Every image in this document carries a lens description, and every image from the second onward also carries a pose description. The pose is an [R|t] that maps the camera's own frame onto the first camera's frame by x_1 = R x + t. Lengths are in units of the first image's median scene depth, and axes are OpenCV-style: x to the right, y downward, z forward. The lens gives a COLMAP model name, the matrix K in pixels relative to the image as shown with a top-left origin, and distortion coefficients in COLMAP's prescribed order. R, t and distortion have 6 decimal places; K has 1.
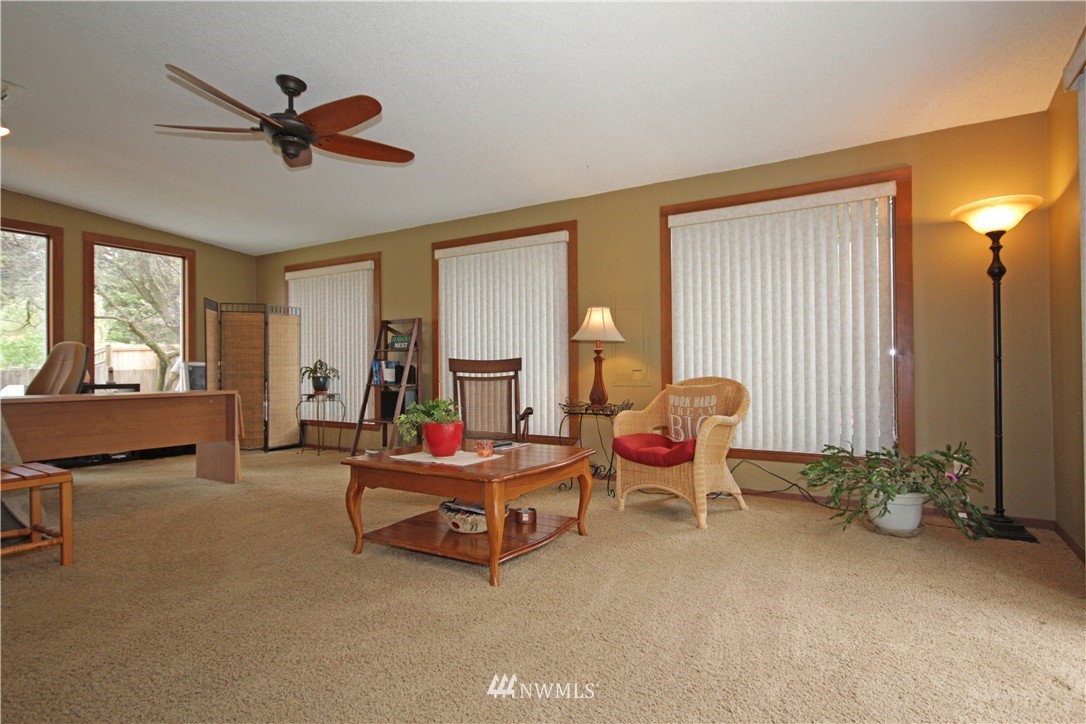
lens RADIAL K [[554.5, 0, 543.0], [0, 554.5, 362.0], [0, 0, 1]] dist [-0.000704, -0.000288]
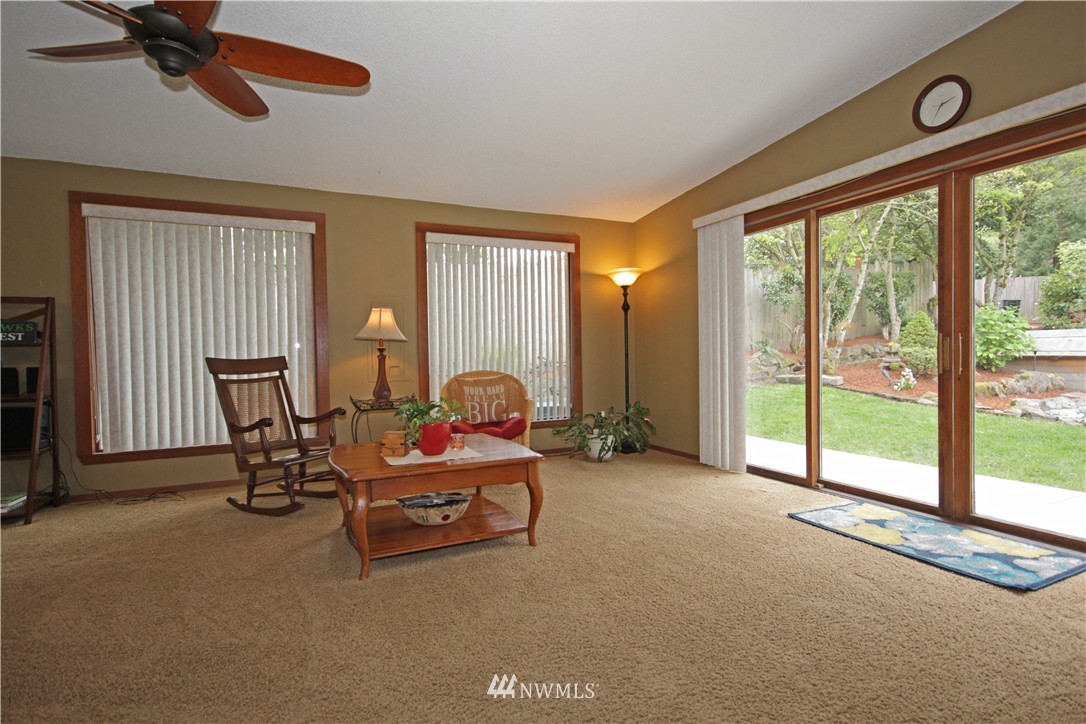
lens RADIAL K [[530.5, 0, 537.6], [0, 530.5, 365.3], [0, 0, 1]] dist [0.001686, 0.000228]
pose [[0.567500, -0.021509, 0.823092, -0.577314], [0.004441, 0.999724, 0.023063, -0.011823], [-0.823361, -0.009433, 0.567439, 0.186498]]
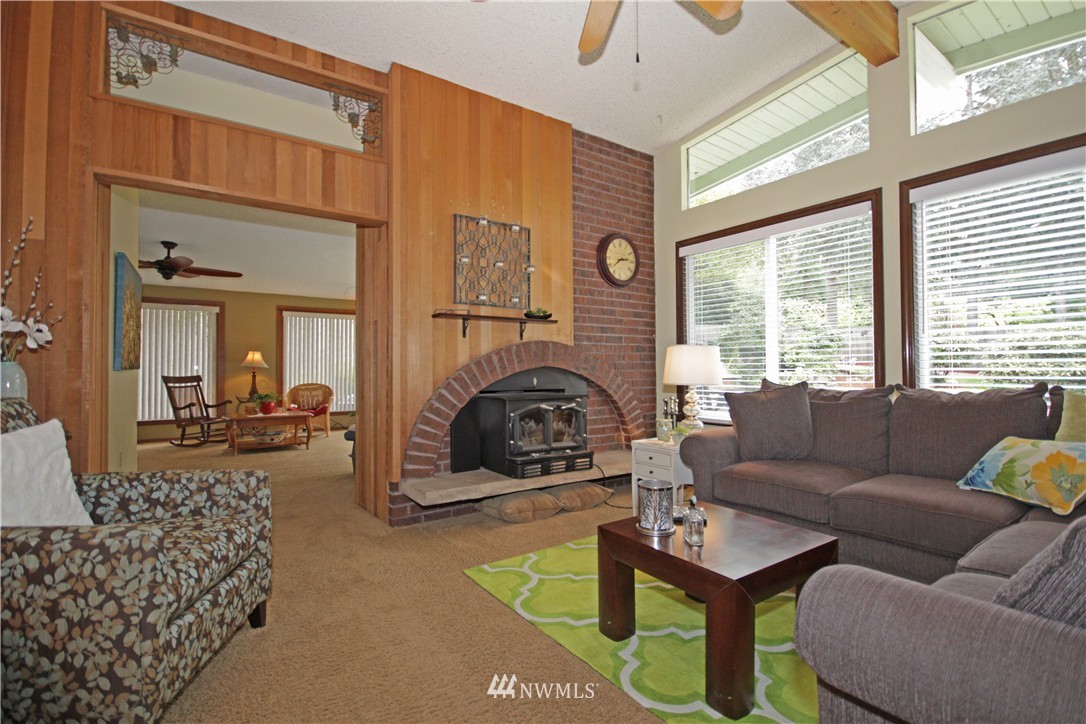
lens RADIAL K [[497.8, 0, 549.4], [0, 497.8, 361.0], [0, 0, 1]] dist [0.000286, -0.010935]
pose [[0.390635, 0.023113, 0.920256, -1.228463], [-0.005262, 0.999724, -0.022876, -0.025074], [-0.920531, 0.004093, 0.390649, -0.788644]]
